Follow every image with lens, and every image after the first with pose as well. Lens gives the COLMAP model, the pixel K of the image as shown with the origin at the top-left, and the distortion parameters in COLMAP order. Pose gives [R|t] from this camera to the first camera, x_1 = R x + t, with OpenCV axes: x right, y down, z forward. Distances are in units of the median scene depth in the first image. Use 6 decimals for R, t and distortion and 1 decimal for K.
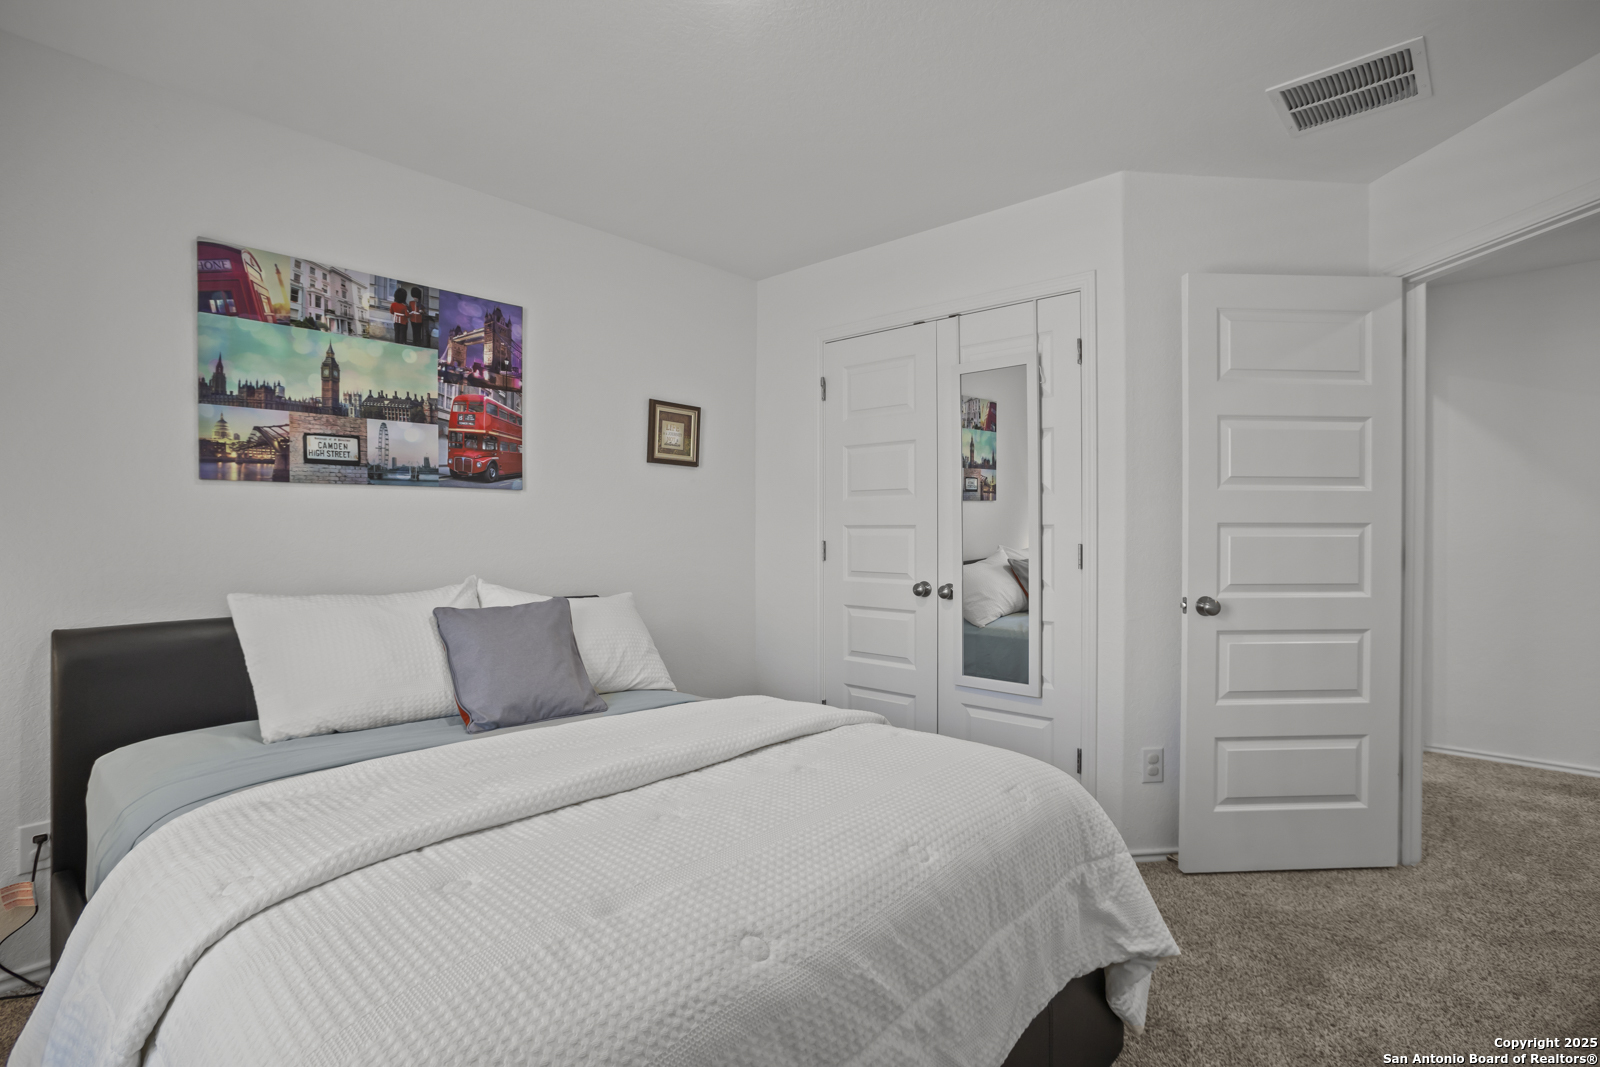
lens RADIAL K [[749.1, 0, 800.2], [0, 749.1, 534.4], [0, 0, 1]] dist [-0.019297, 0.002018]
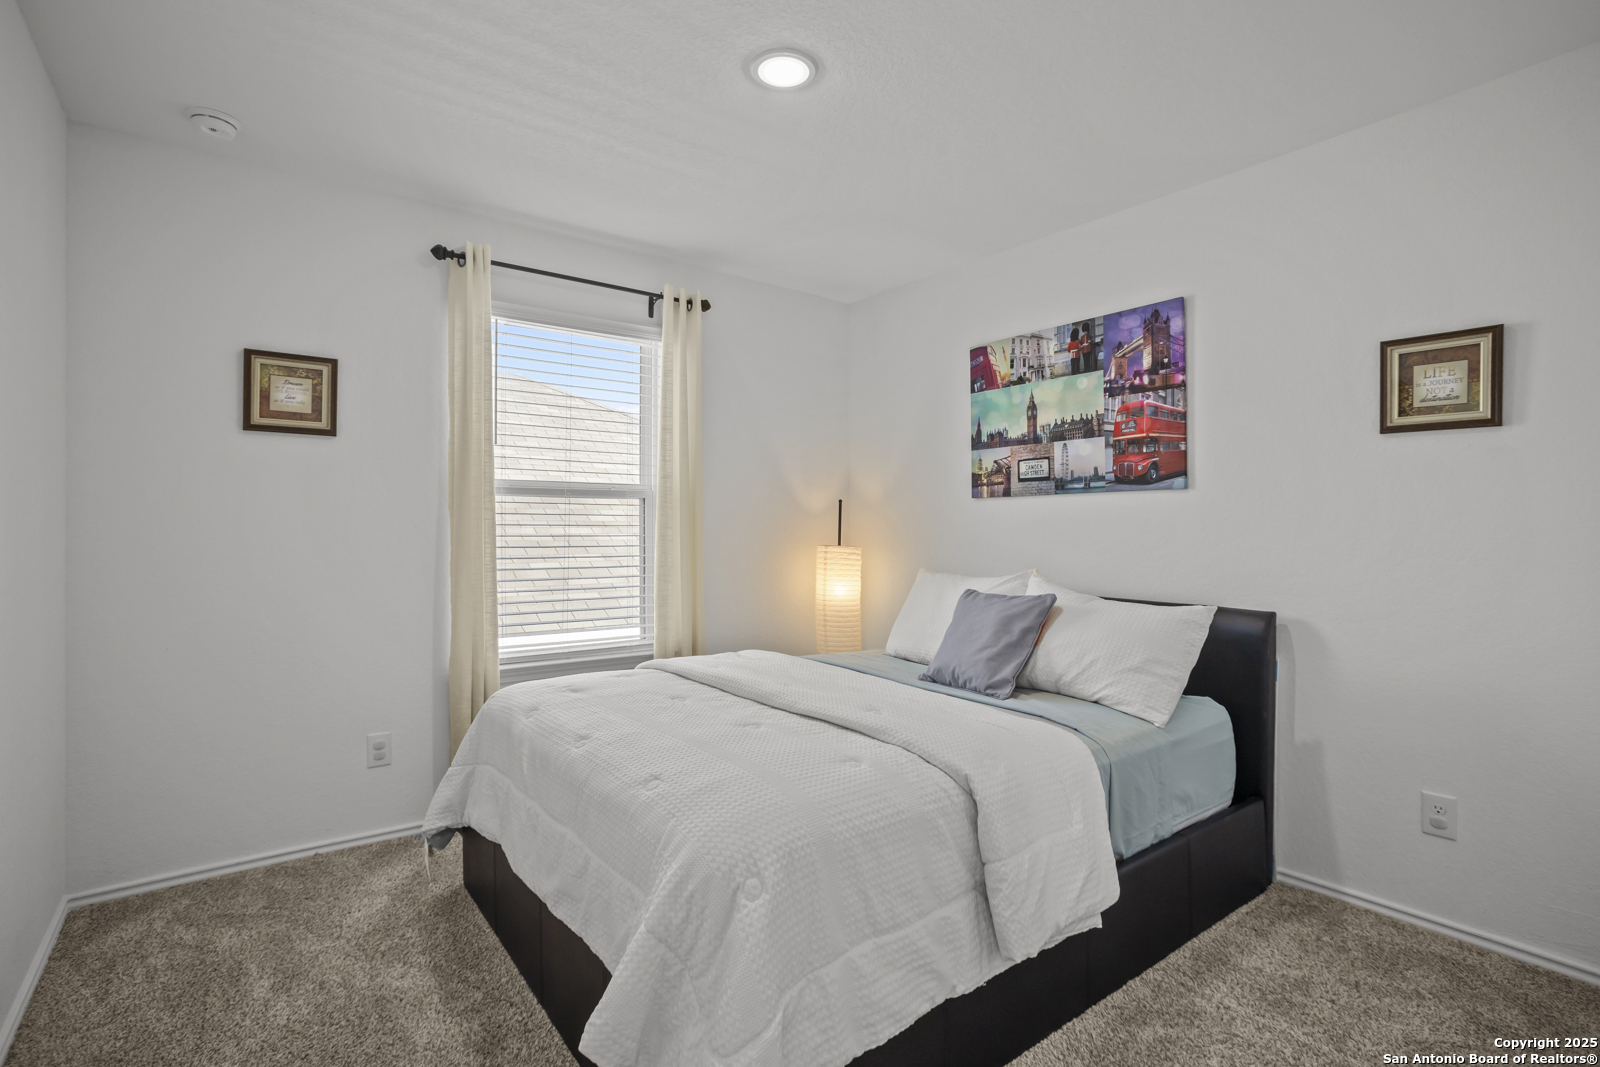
lens RADIAL K [[749.1, 0, 795.4], [0, 749.1, 525.3], [0, 0, 1]] dist [-0.019297, 0.002018]
pose [[-0.149095, -0.001761, -0.988821, 0.705761], [-0.005652, 0.999984, -0.000929, -0.010346], [0.988807, 0.005451, -0.149102, 0.723292]]
